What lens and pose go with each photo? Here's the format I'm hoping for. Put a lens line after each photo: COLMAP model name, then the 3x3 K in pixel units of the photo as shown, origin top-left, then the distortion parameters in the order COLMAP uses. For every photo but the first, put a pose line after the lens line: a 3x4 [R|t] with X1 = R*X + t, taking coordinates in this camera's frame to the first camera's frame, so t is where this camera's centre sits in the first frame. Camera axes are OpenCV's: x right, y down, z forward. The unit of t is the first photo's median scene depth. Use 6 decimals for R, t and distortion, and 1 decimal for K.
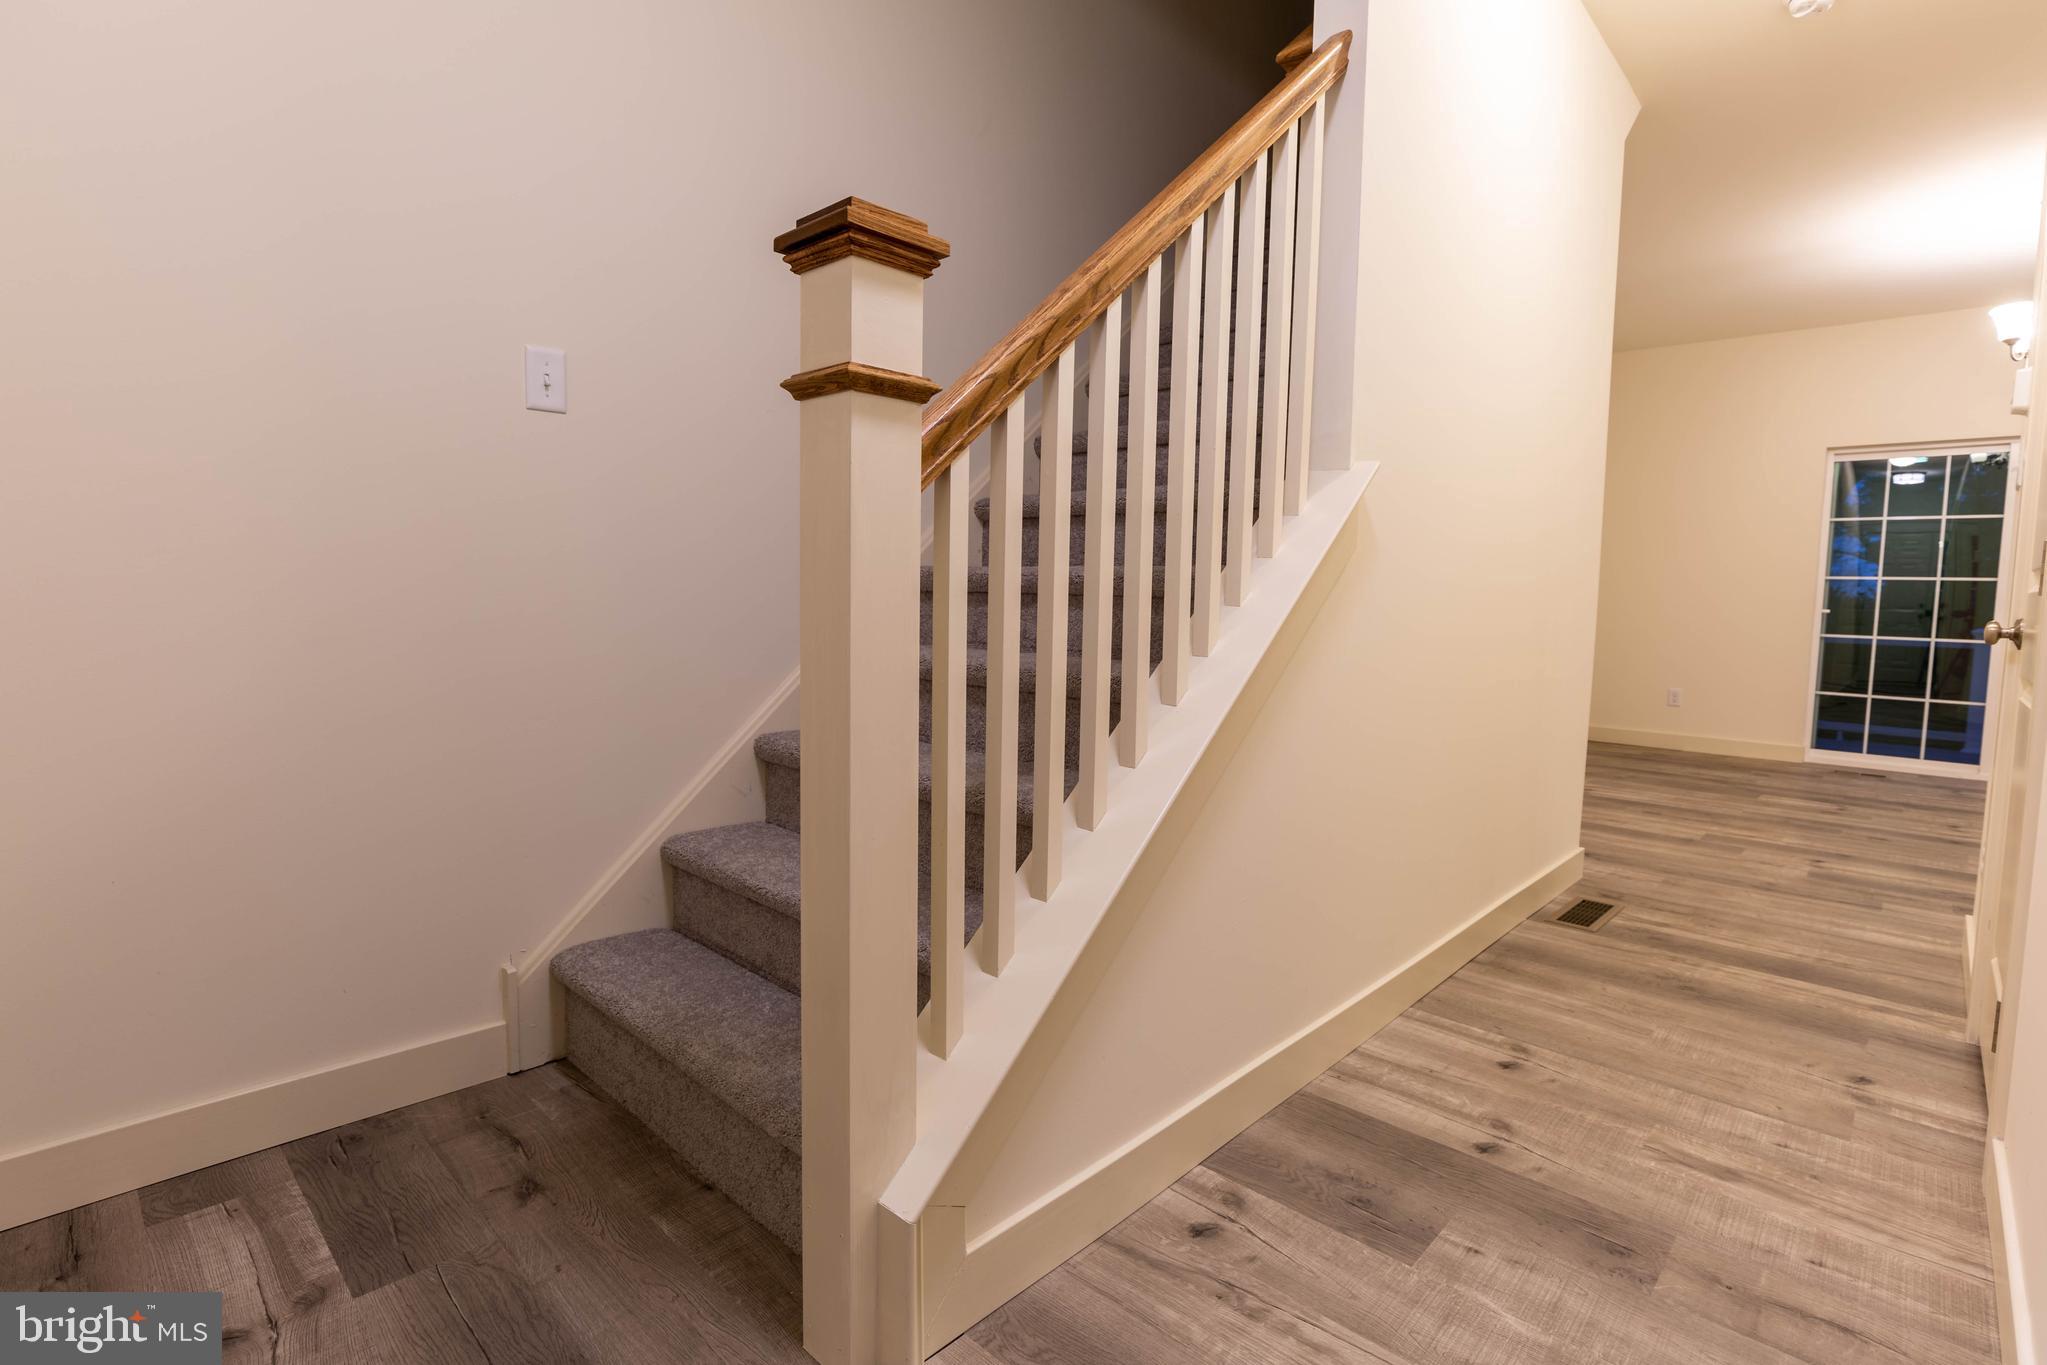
lens RADIAL K [[939.1, 0, 1031.2], [0, 939.1, 666.6], [0, 0, 1]] dist [-0.023846, 0.004238]
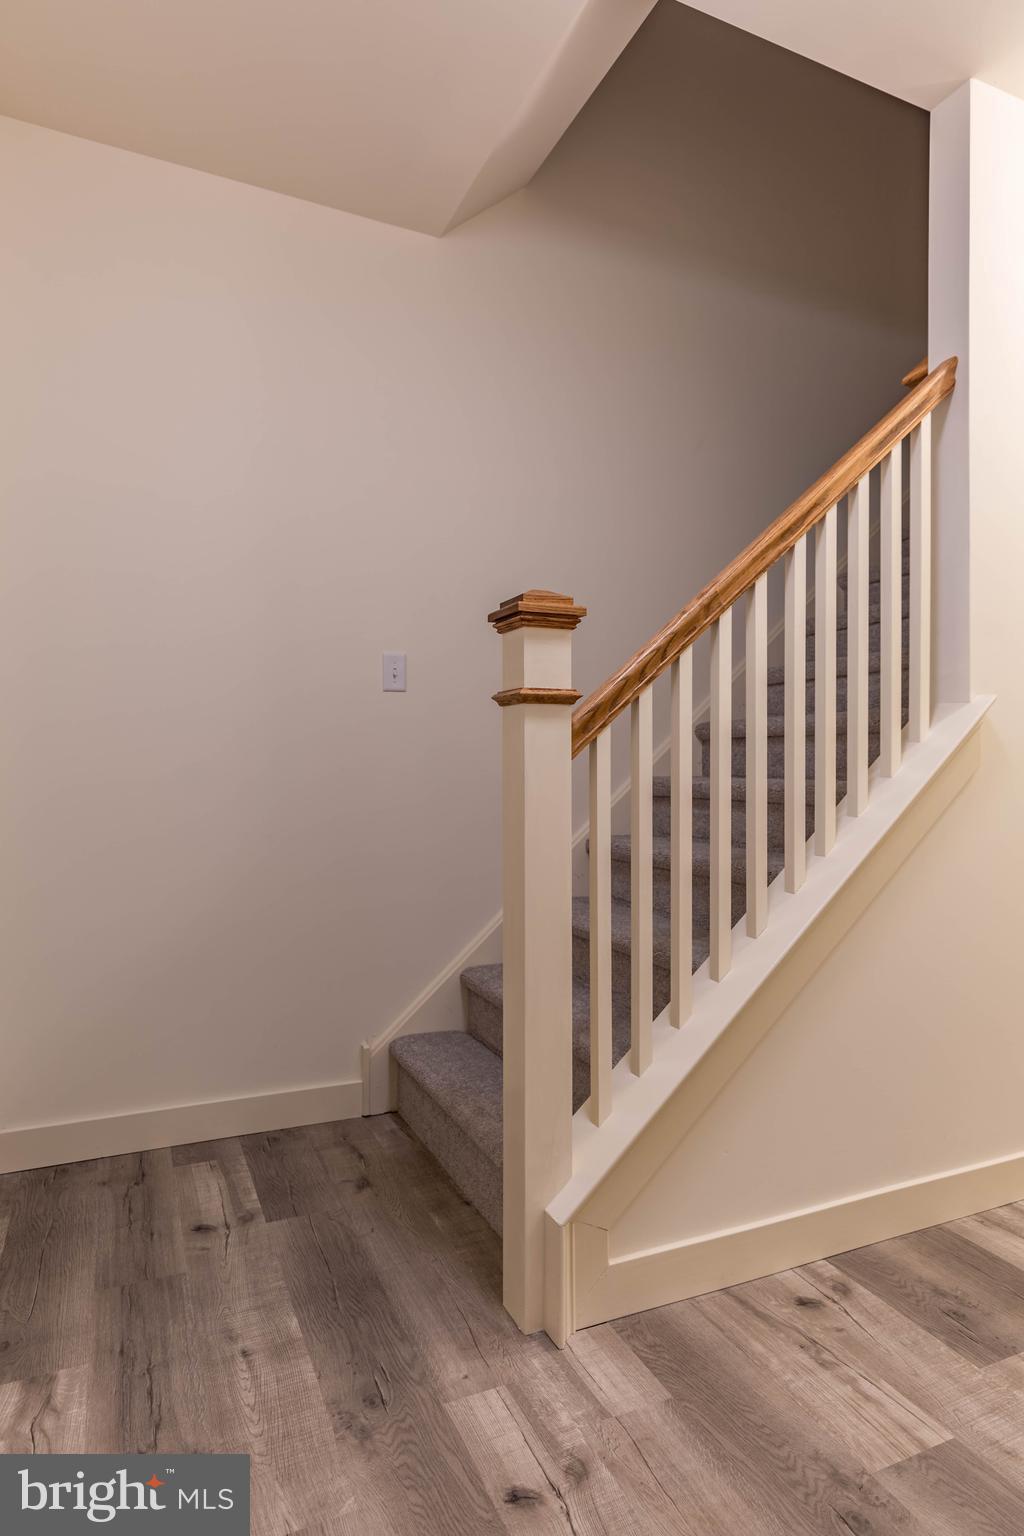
lens RADIAL K [[830.2, 0, 512.0], [0, 830.2, 768.0], [0, 0, 1]] dist [0.000141, 0.002255]
pose [[0.924592, -0.018174, -0.380525, 0.266112], [-0.012962, 0.996782, -0.079100, -0.041869], [0.380738, 0.078068, 0.921381, -0.291723]]
